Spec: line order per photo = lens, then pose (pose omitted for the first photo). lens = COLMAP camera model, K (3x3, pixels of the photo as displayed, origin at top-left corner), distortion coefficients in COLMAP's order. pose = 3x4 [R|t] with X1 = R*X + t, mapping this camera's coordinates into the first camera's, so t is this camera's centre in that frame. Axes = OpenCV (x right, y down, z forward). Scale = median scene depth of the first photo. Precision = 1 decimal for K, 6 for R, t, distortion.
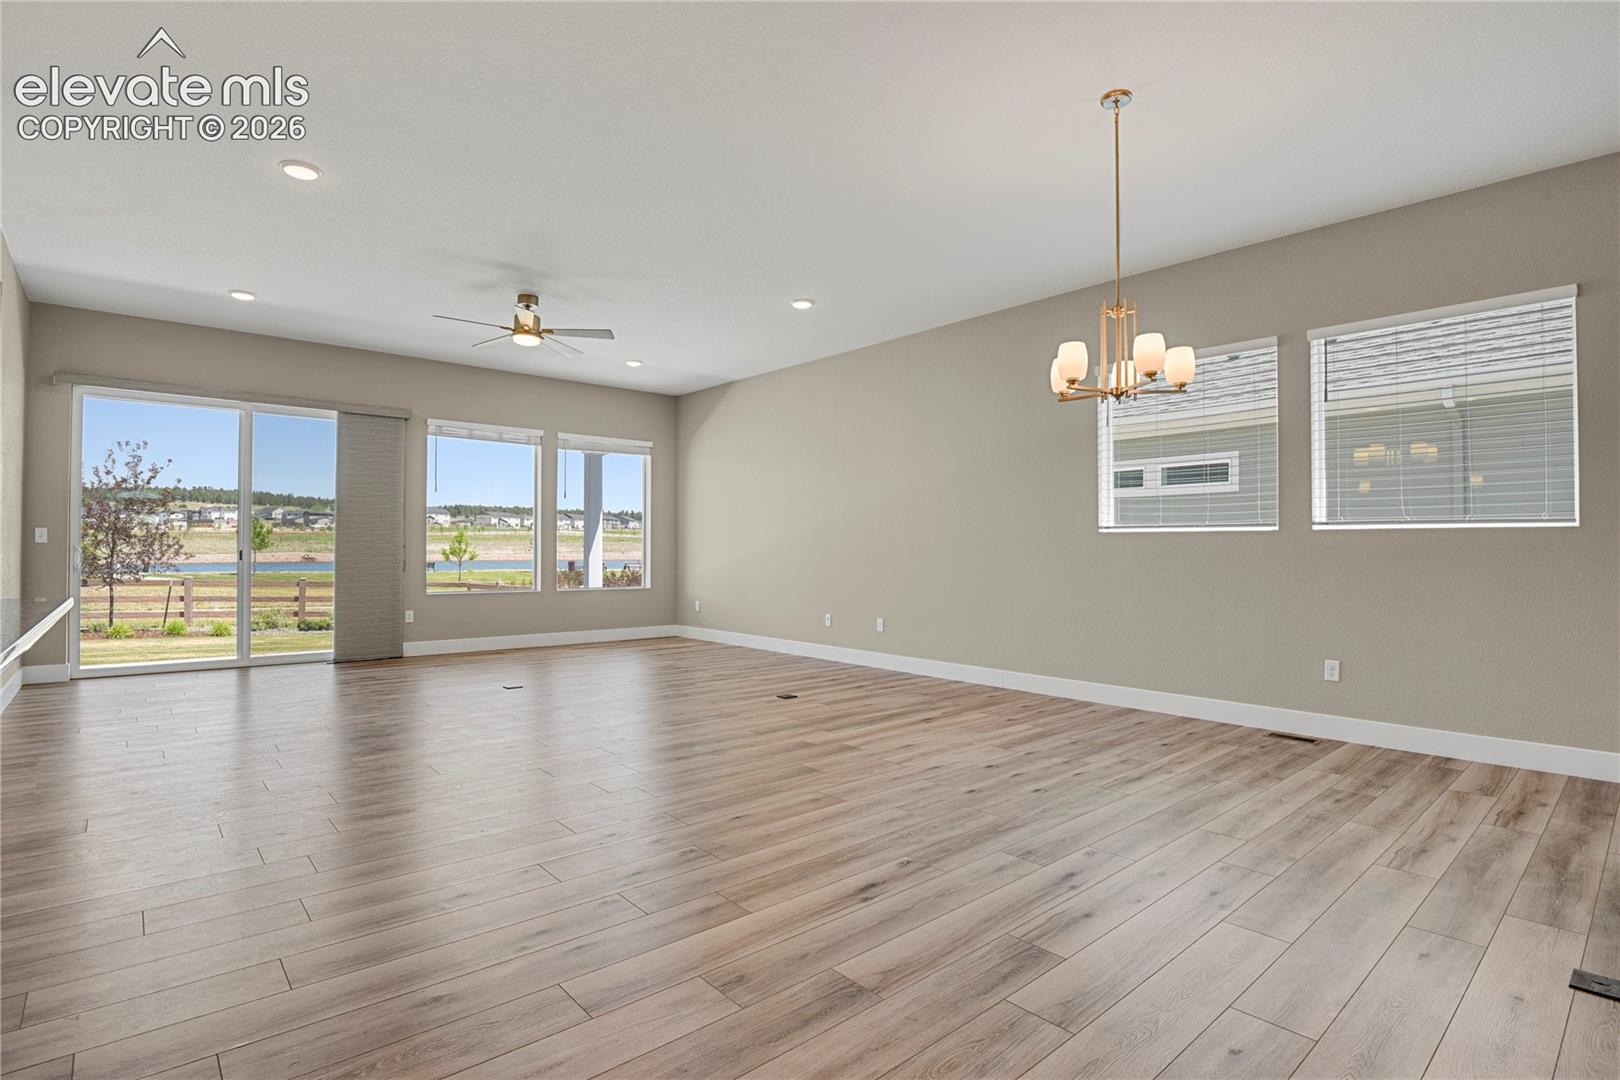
lens RADIAL K [[789.5, 0, 821.0], [0, 789.5, 540.7], [0, 0, 1]] dist [-0.023365, -0.005330]
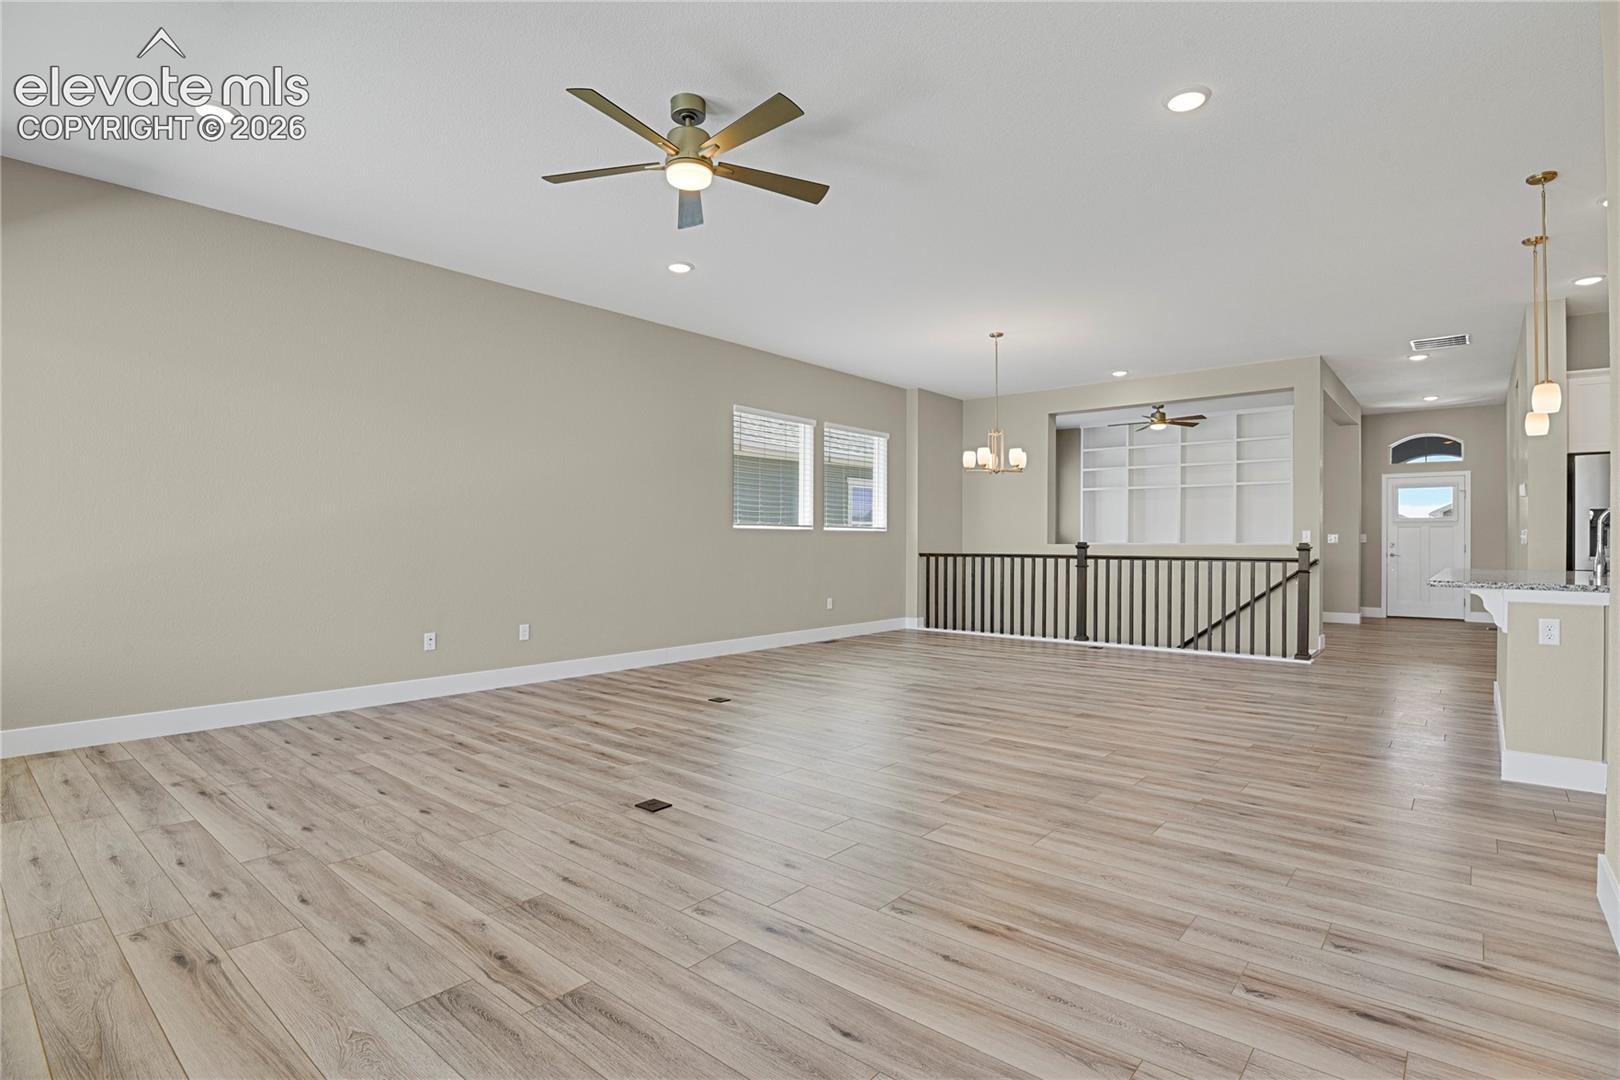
lens RADIAL K [[791.6, 0, 819.1], [0, 791.6, 540.8], [0, 0, 1]] dist [-0.028478, -0.001033]
pose [[-0.140564, -0.006867, 0.990048, -1.160254], [-0.015857, 0.999863, 0.004684, 0.003930], [-0.989945, -0.015041, -0.140653, 1.201078]]
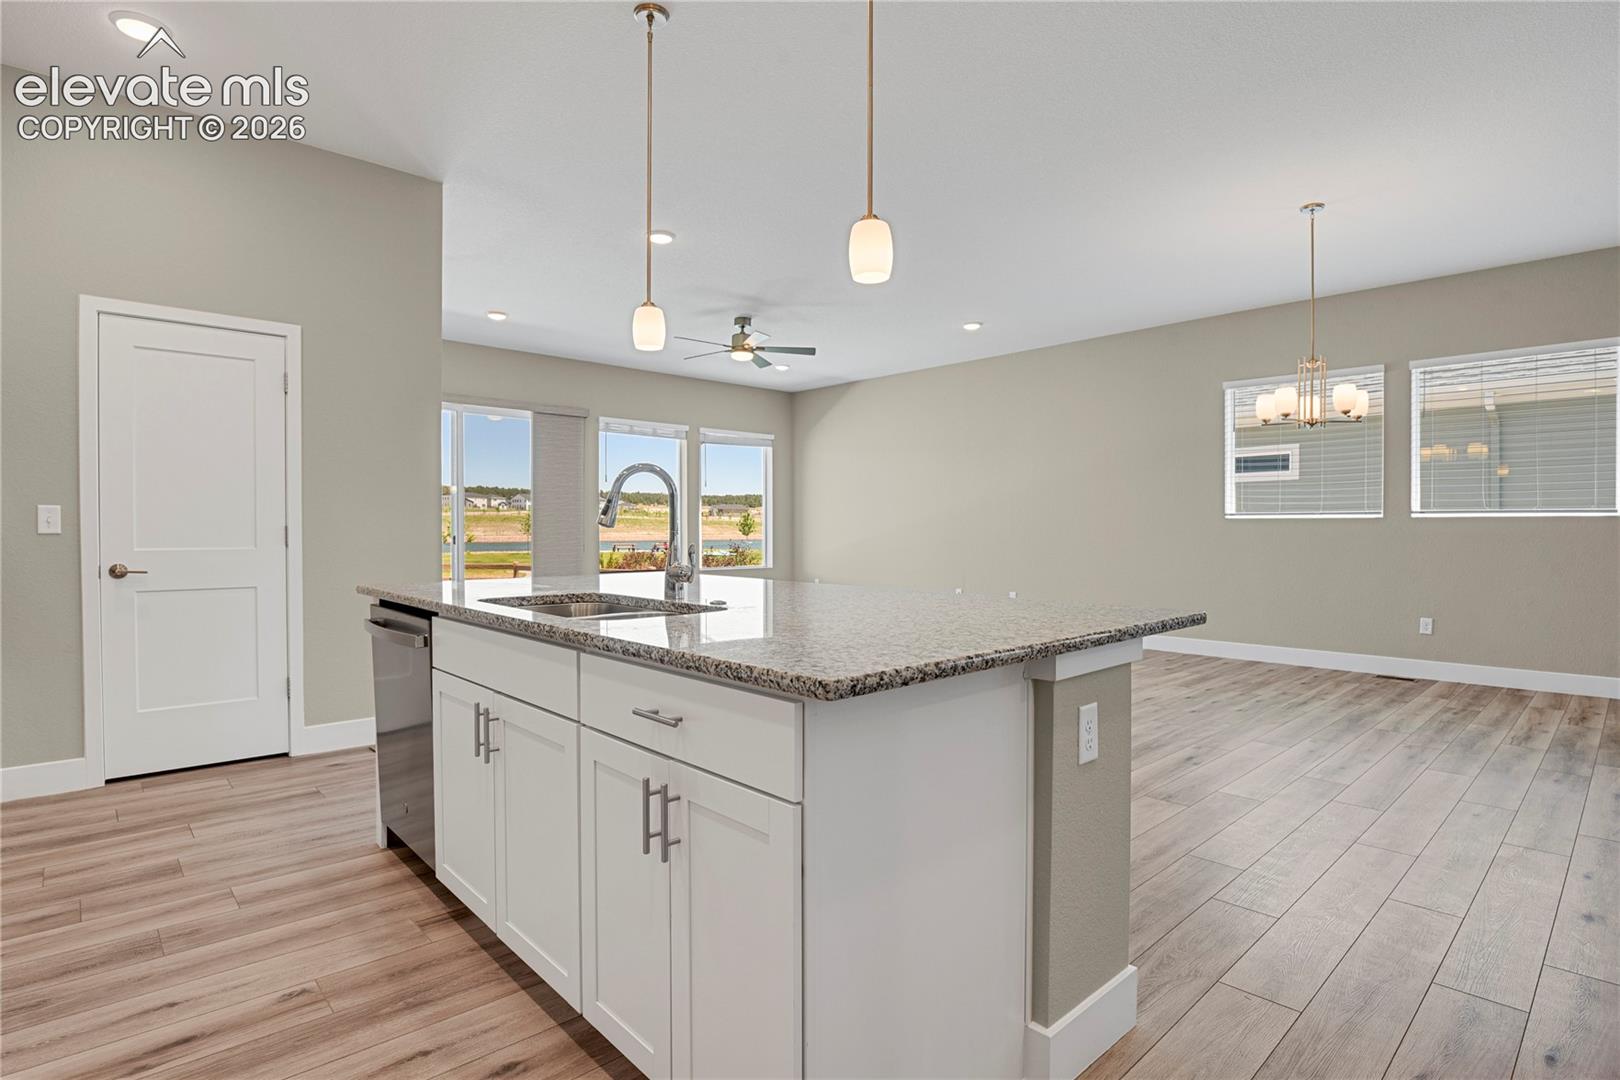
lens RADIAL K [[809.7, 0, 819.7], [0, 809.7, 540.3], [0, 0, 1]] dist [-0.024425, -0.005434]
pose [[0.999573, -0.003937, 0.028944, -0.359755], [0.003232, 0.999698, 0.024367, -0.010728], [-0.029031, -0.024263, 0.999284, -0.268047]]
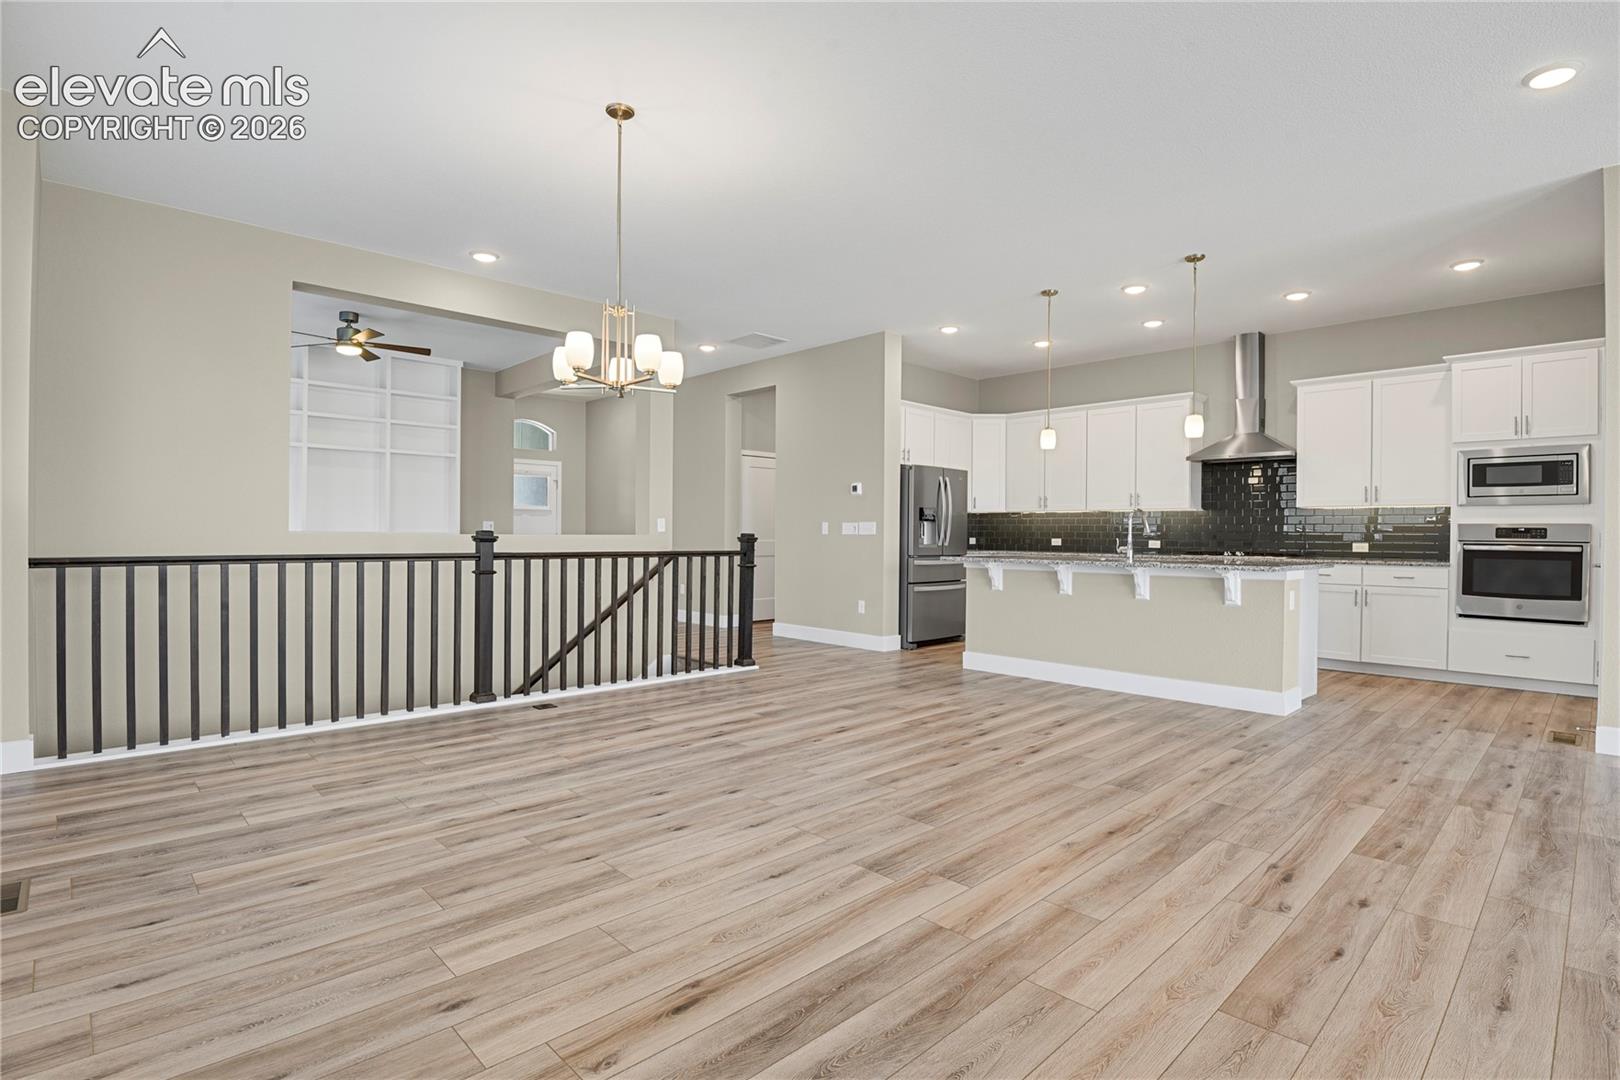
lens RADIAL K [[789.5, 0, 821.0], [0, 789.5, 540.7], [0, 0, 1]] dist [-0.023365, -0.005330]
pose [[-0.998896, -0.013290, -0.045054, 0.096502], [-0.013110, 0.999905, -0.004289, 0.017006], [0.045107, -0.003694, -0.998975, 1.400234]]
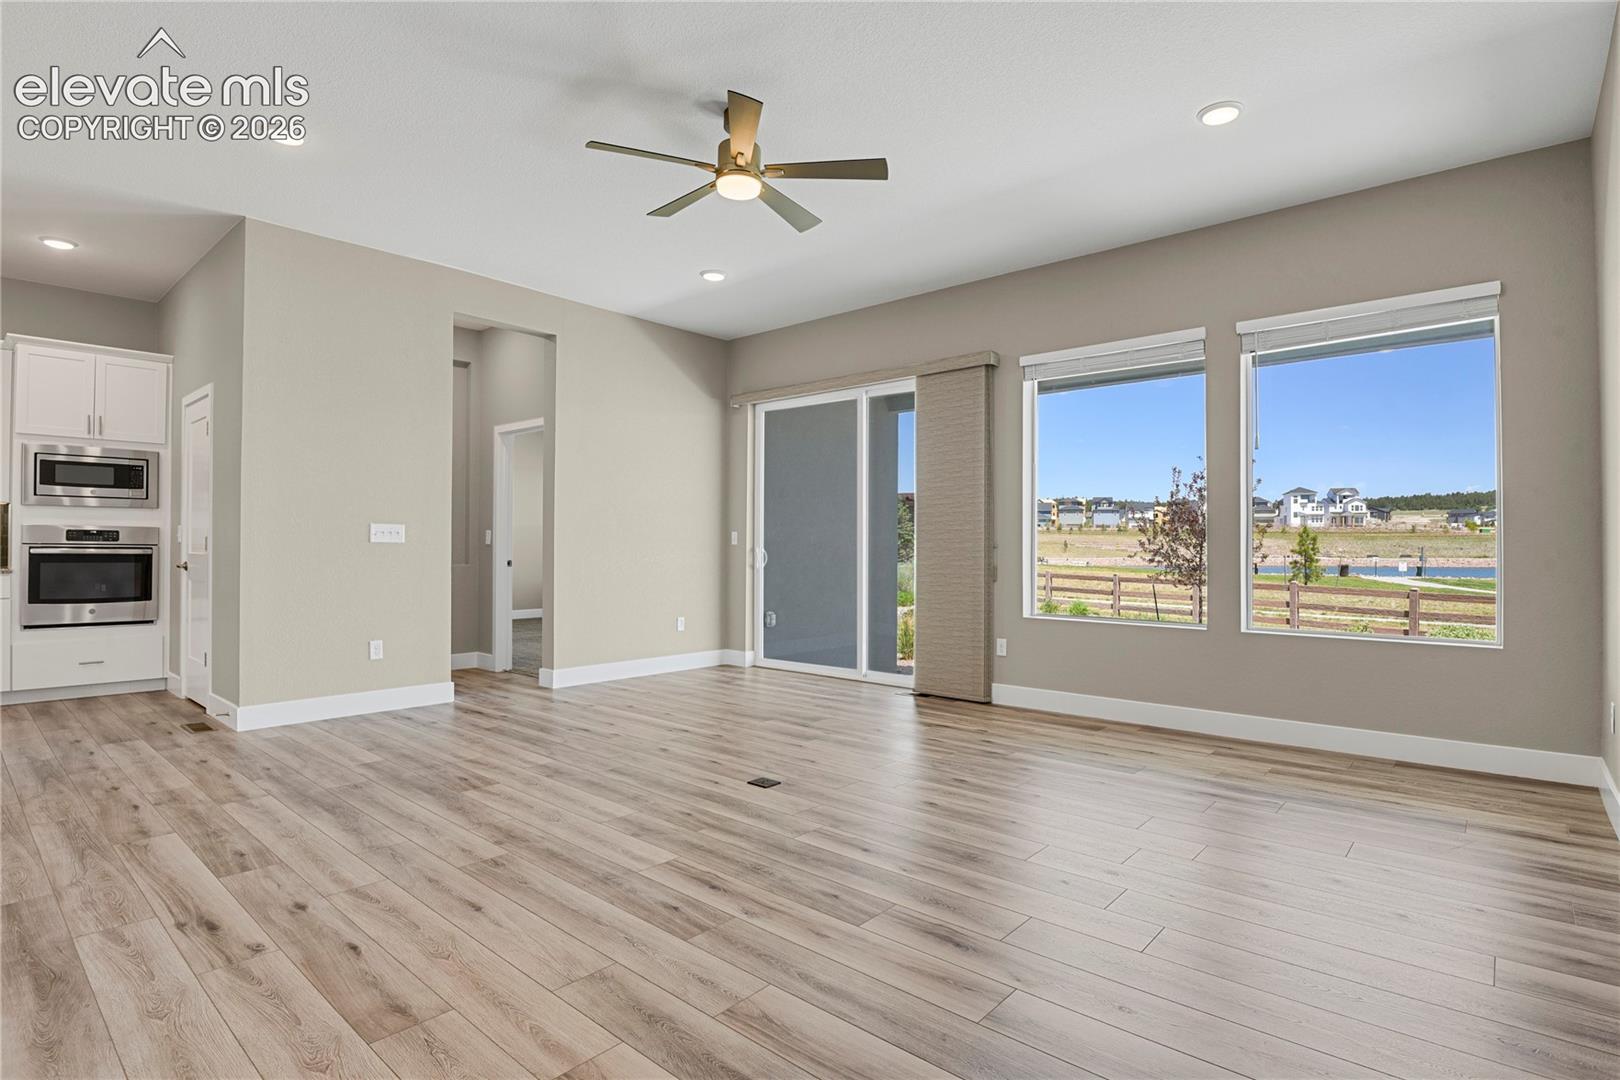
lens RADIAL K [[809.7, 0, 819.7], [0, 809.7, 540.3], [0, 0, 1]] dist [-0.024425, -0.005434]
pose [[0.126276, -0.012772, -0.991913, 0.267308], [0.007557, 0.999900, -0.011912, 0.015443], [0.991966, -0.005991, 0.126360, 1.200252]]
